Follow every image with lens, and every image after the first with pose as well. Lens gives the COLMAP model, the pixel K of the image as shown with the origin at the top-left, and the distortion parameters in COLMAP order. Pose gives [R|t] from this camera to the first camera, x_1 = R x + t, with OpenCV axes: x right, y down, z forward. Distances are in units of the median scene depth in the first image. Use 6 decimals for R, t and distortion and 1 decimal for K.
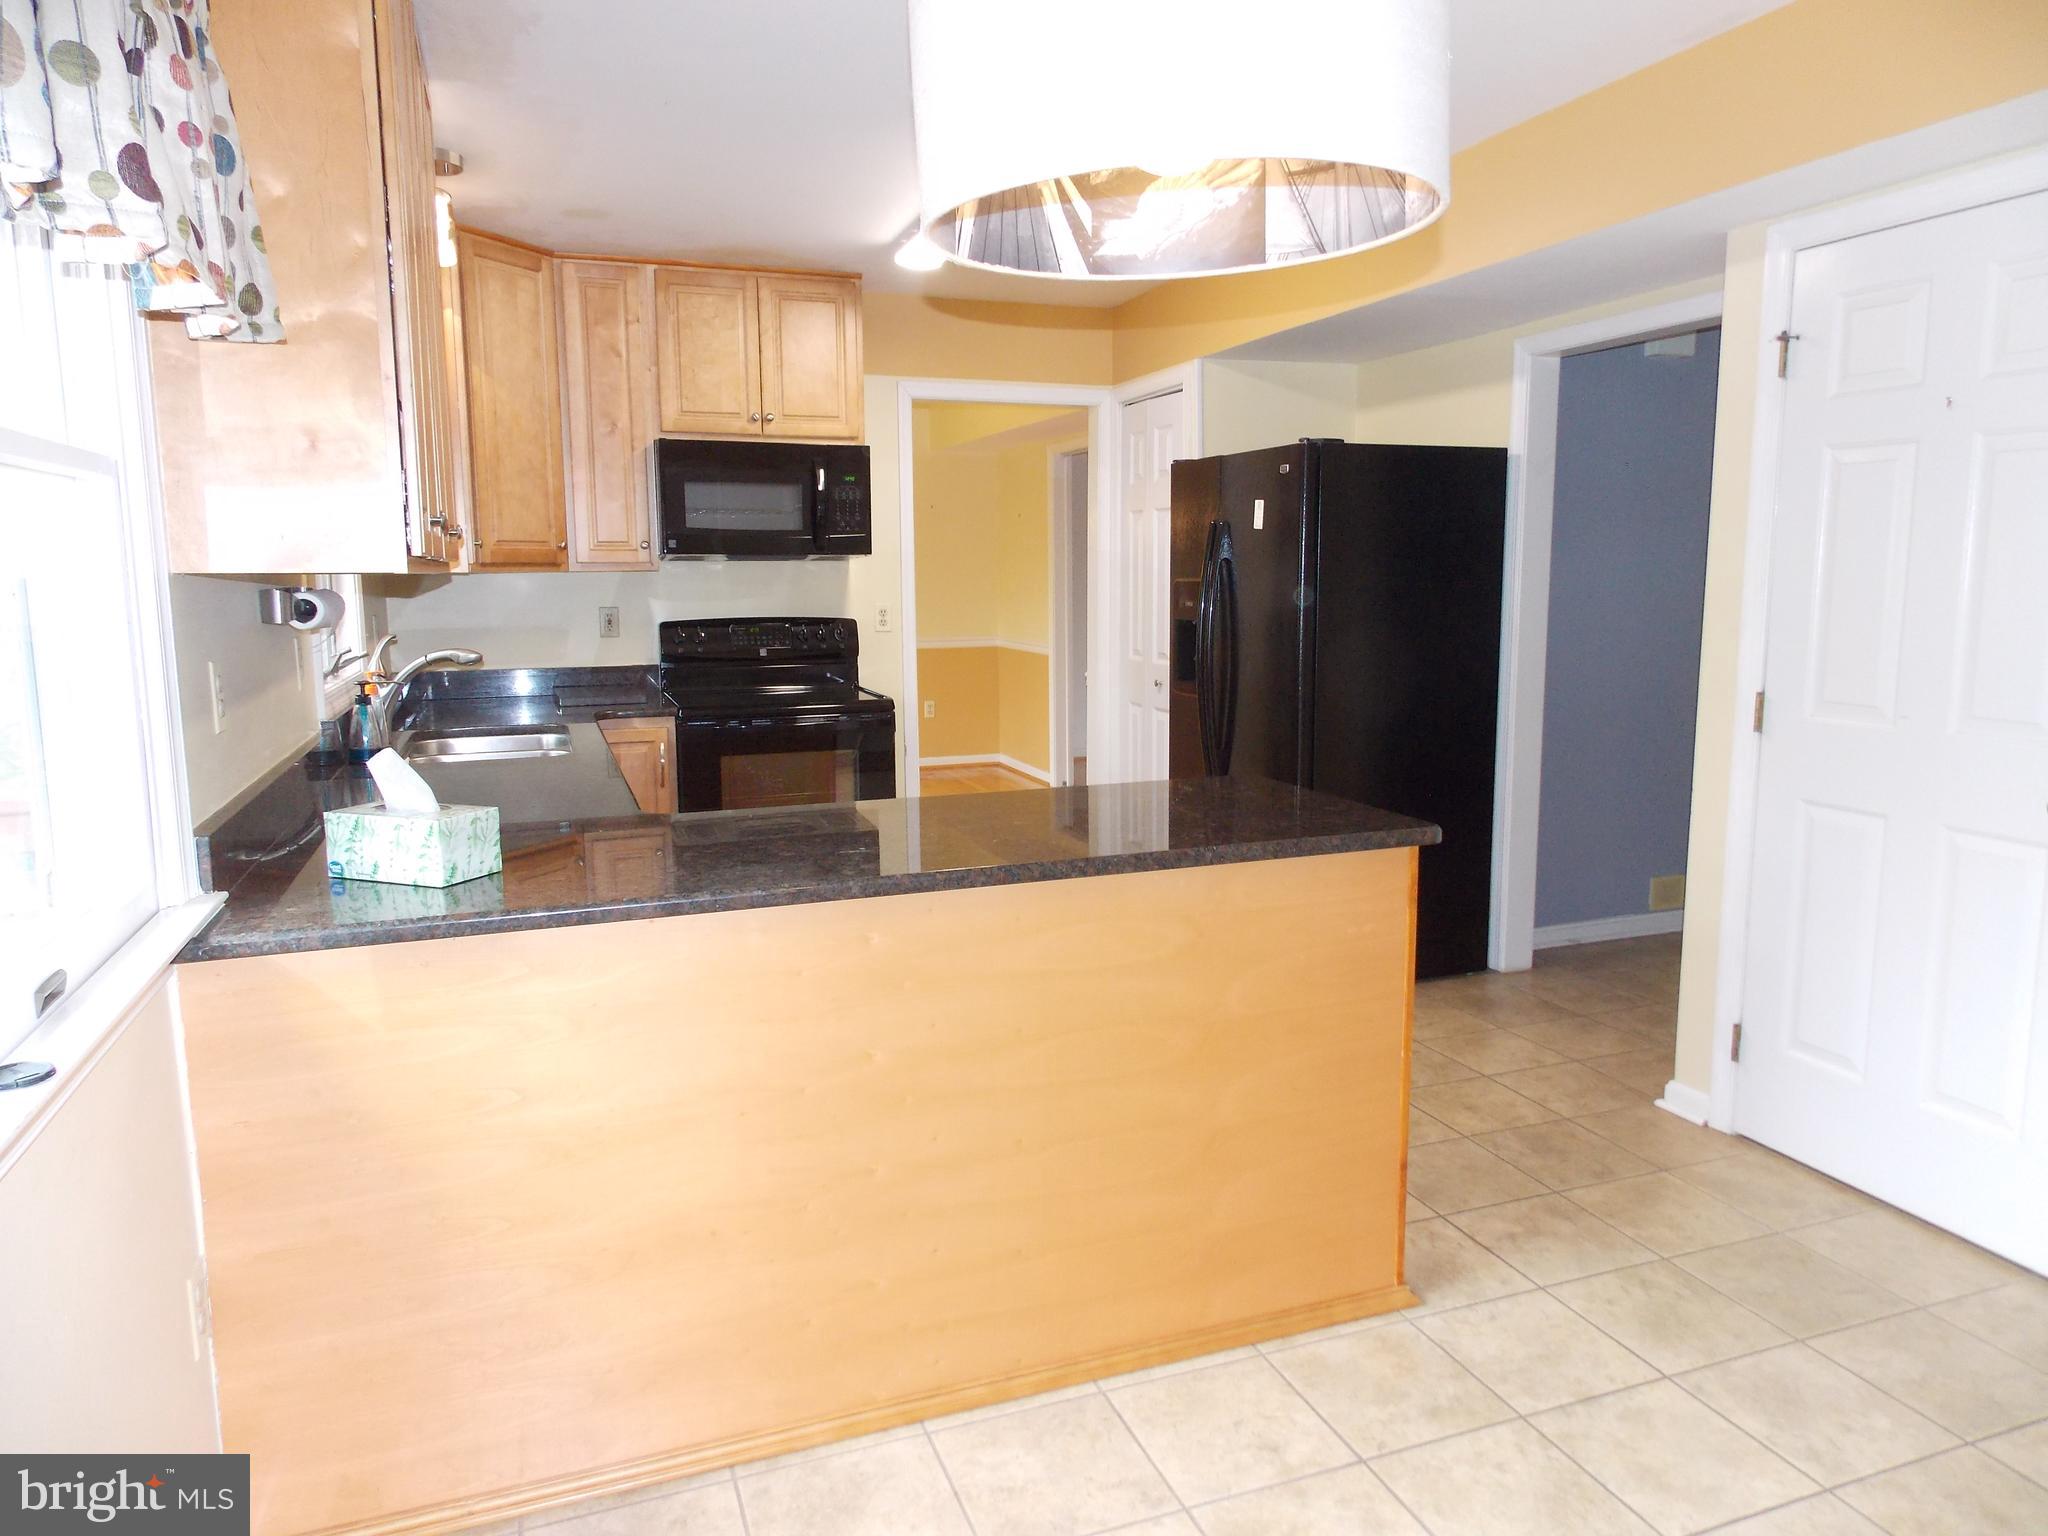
lens RADIAL K [[1352.1, 0, 1025.5], [0, 1352.1, 758.4], [0, 0, 1]] dist [0.012680, -0.007350]
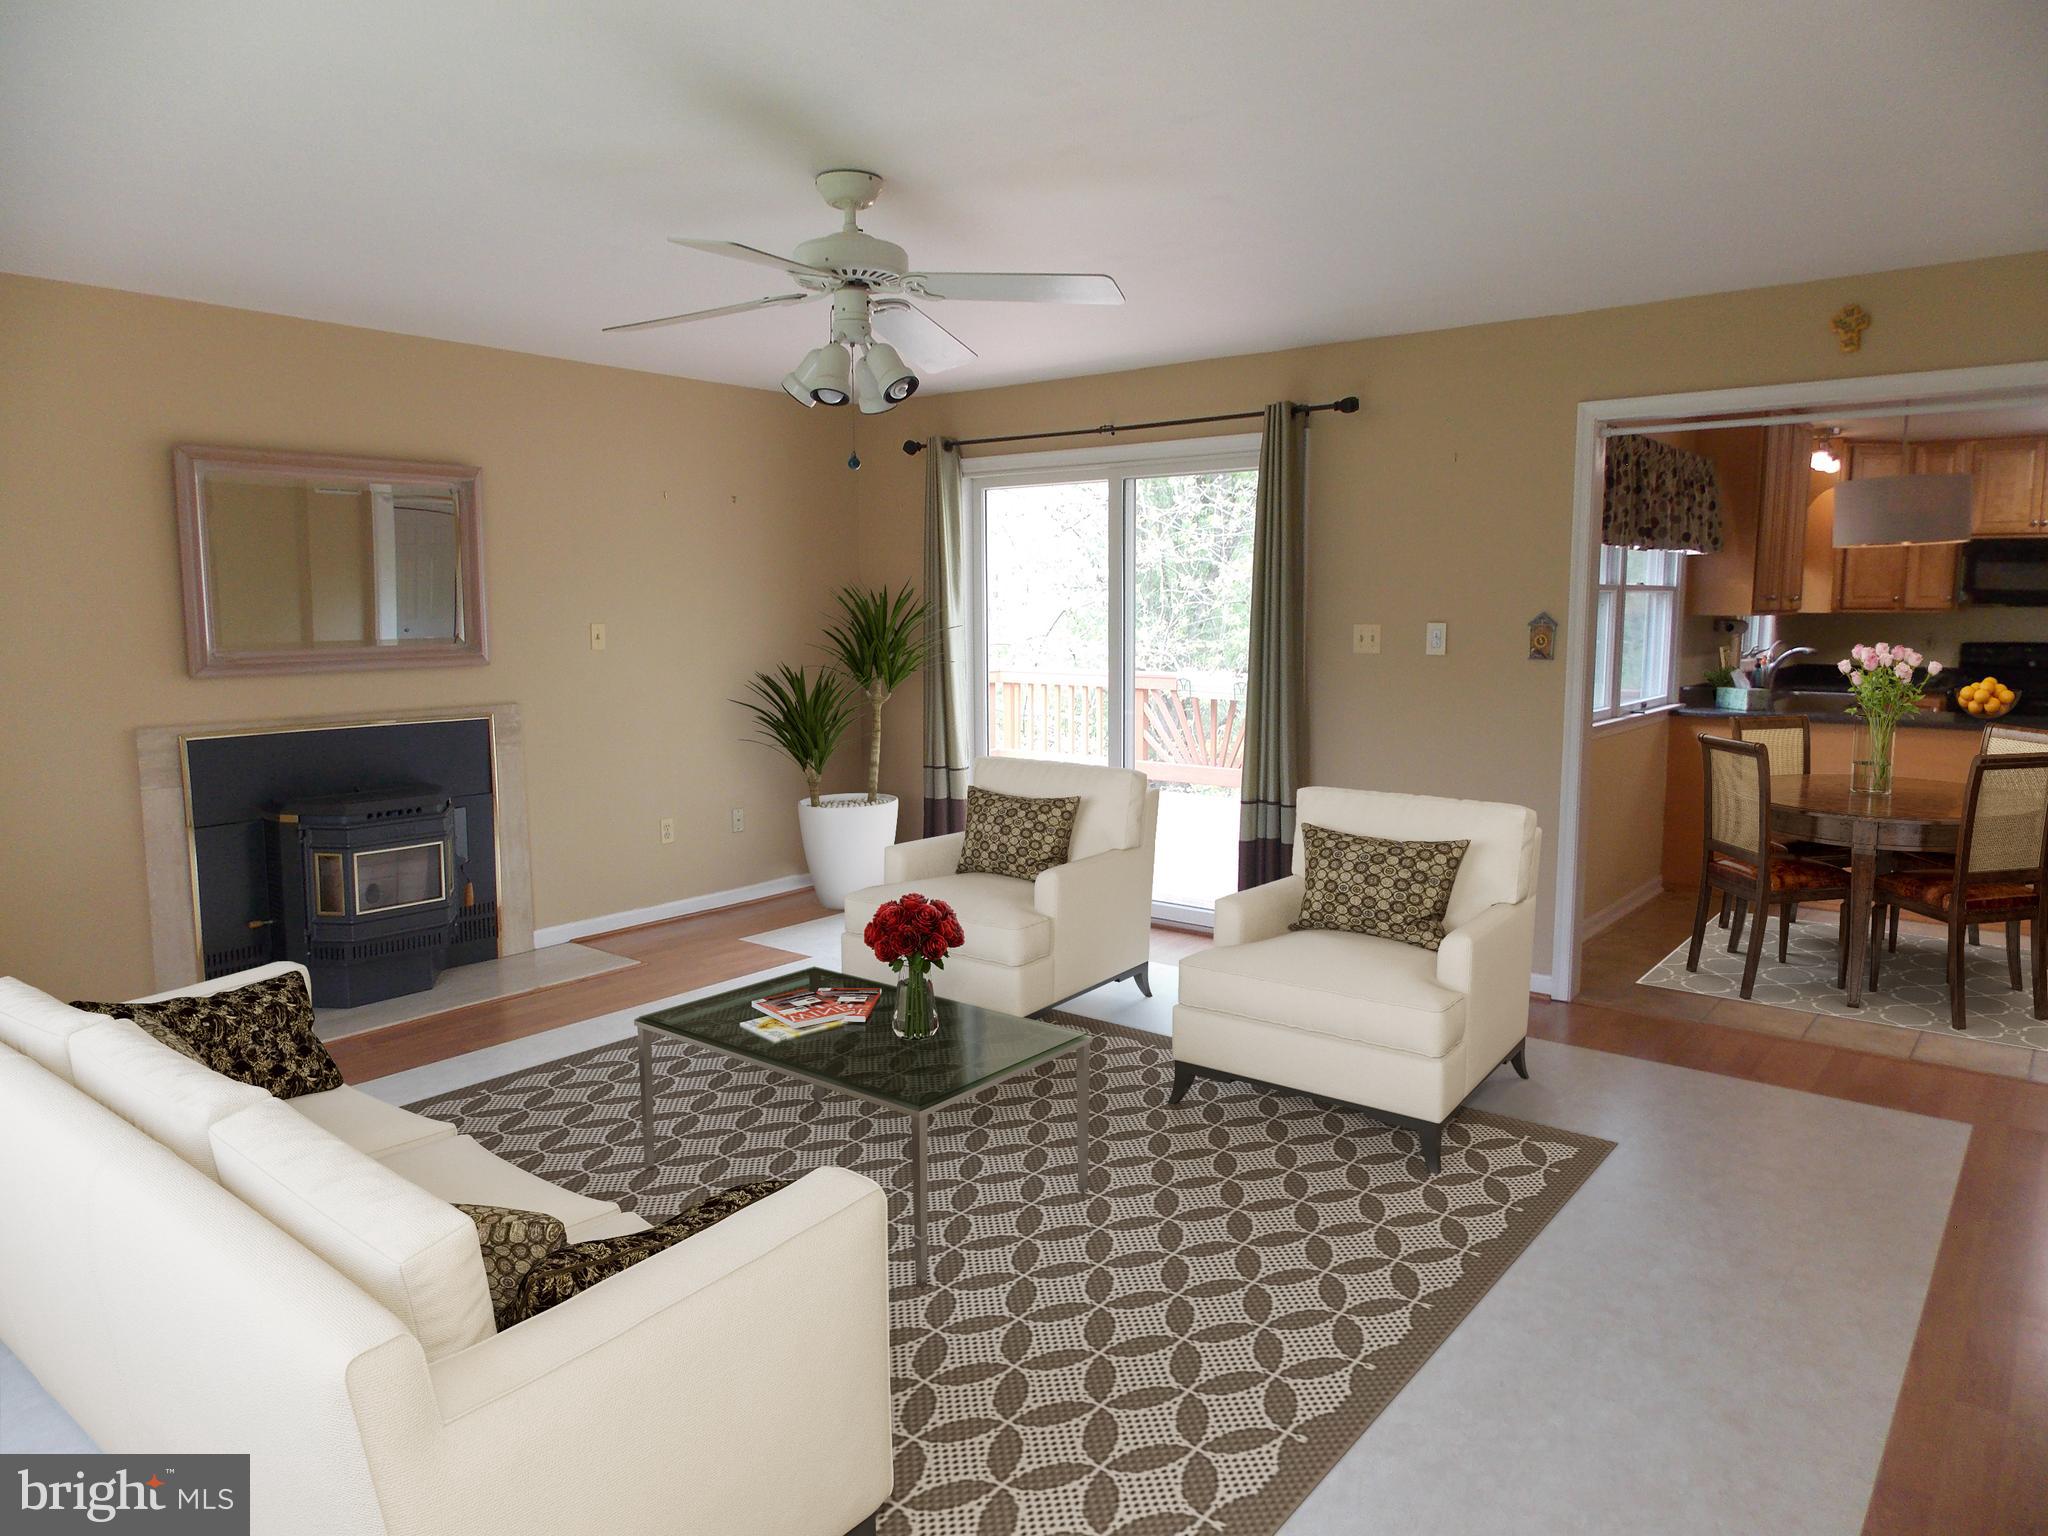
lens RADIAL K [[1352.1, 0, 1038.3], [0, 1352.1, 753.5], [0, 0, 1]] dist [0.012680, -0.007350]
pose [[0.519822, 0.102696, -0.848080, 0.935478], [-0.124652, 0.991241, 0.043628, 0.170445], [0.845132, 0.083036, 0.528070, -1.383961]]
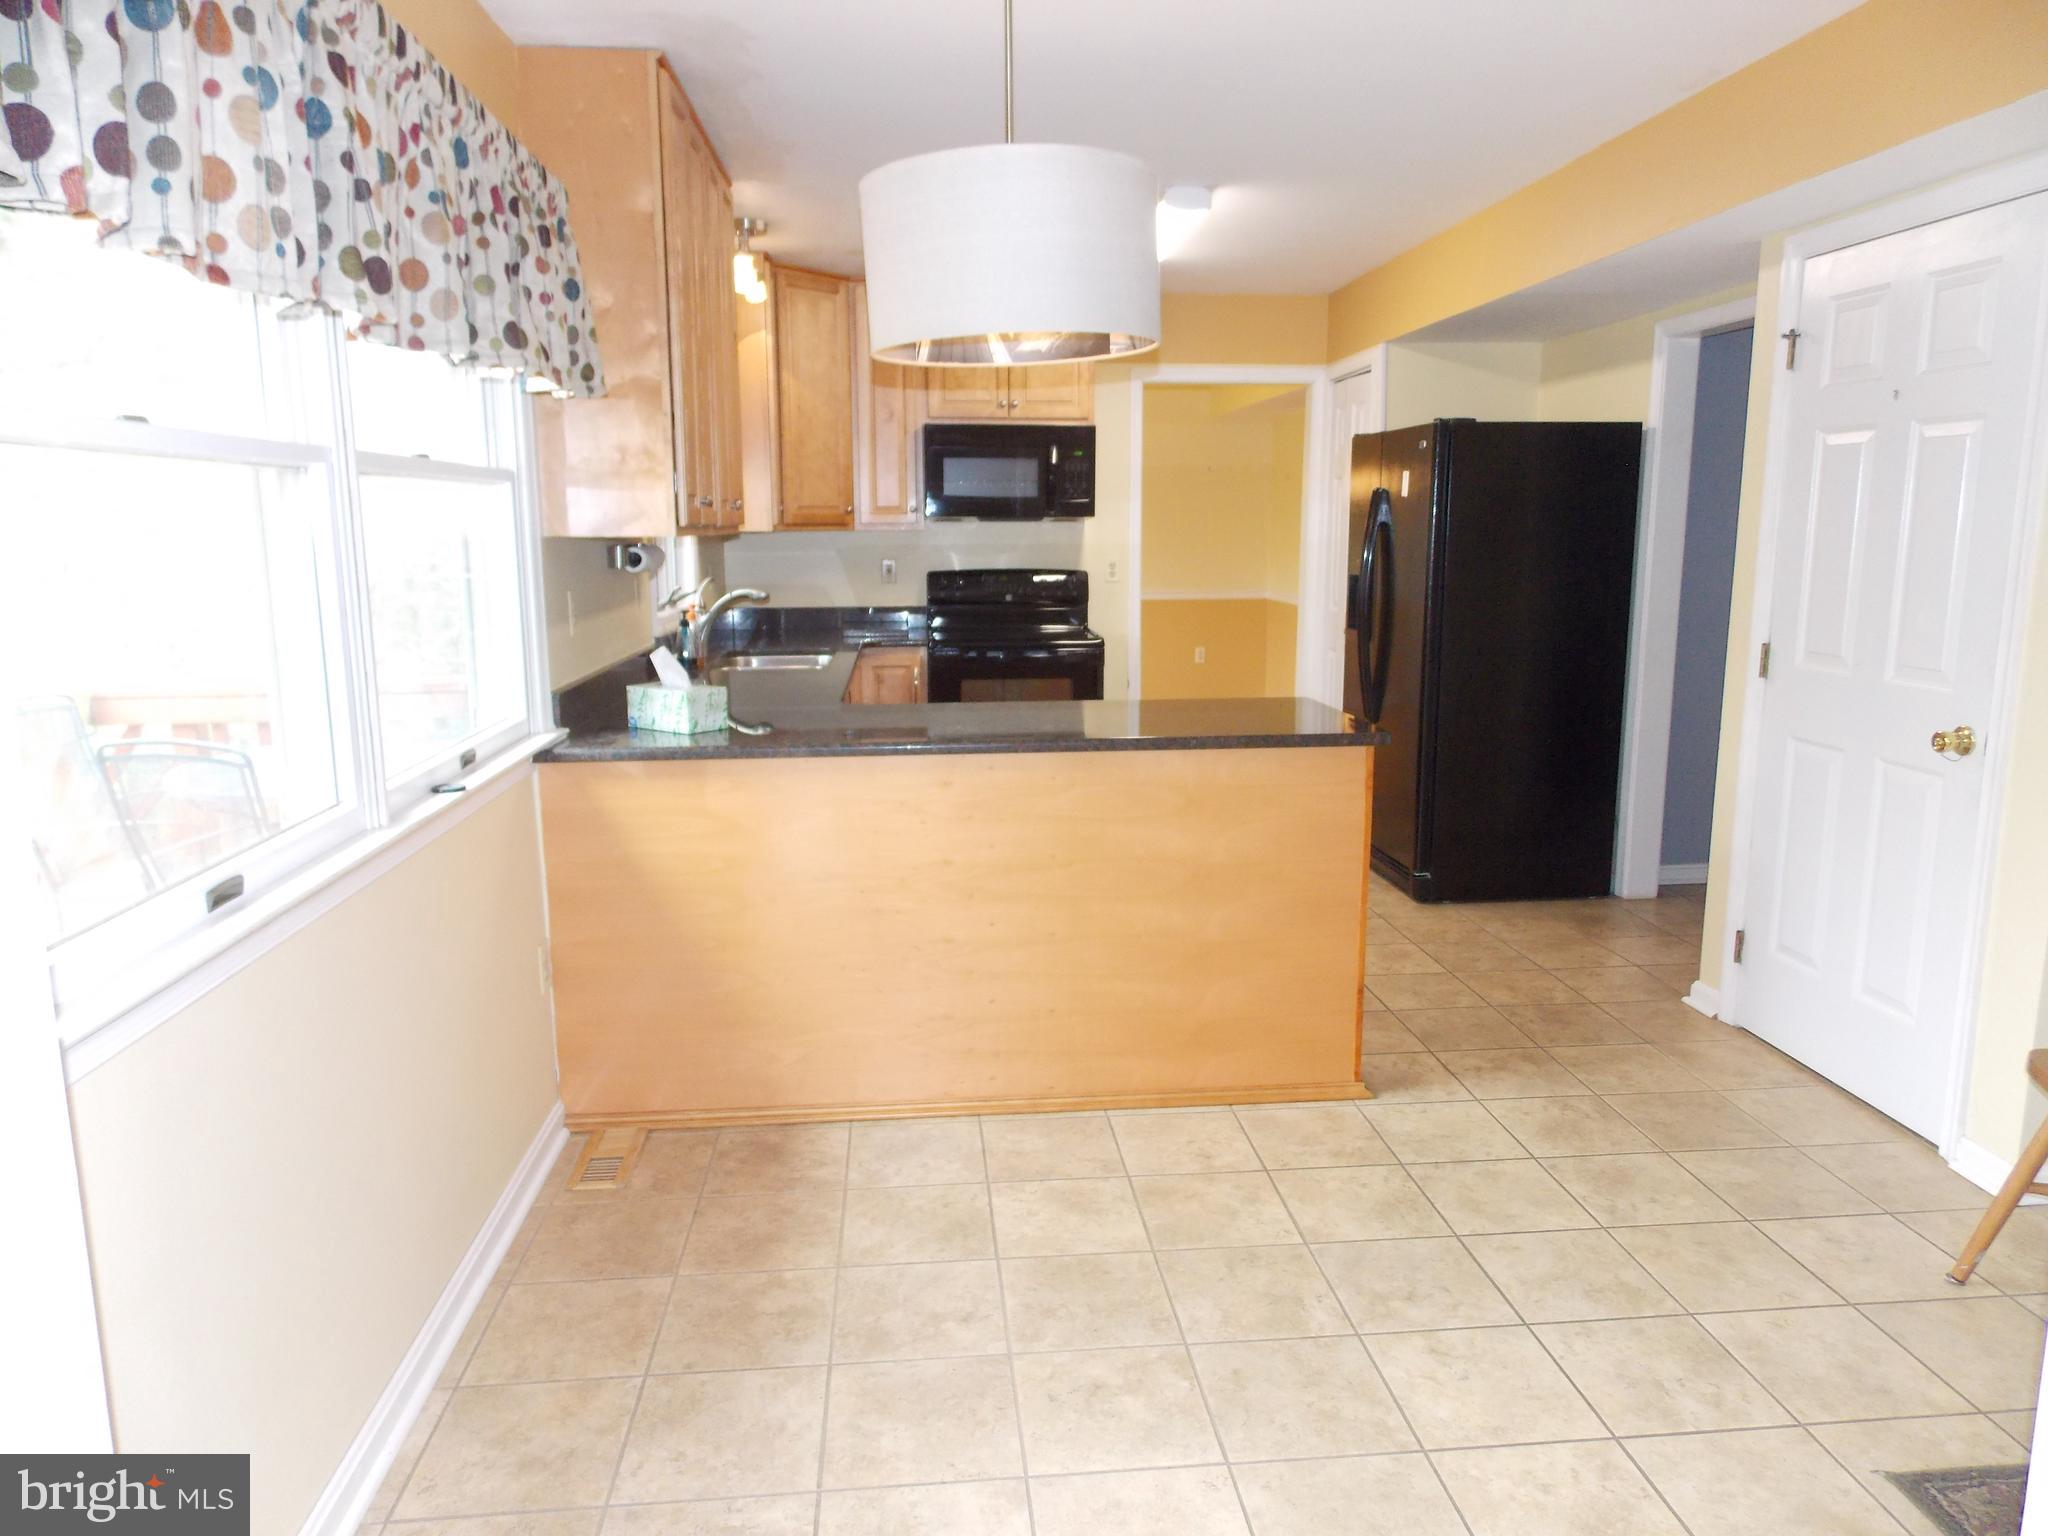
lens RADIAL K [[1352.1, 0, 1023.7], [0, 1352.1, 758.6], [0, 0, 1]] dist [0.012680, -0.007350]
pose [[0.964211, 0.048634, -0.260638, 0.229635], [-0.039742, 0.998437, 0.039283, 0.028190], [0.262141, -0.027519, 0.964637, -0.273011]]
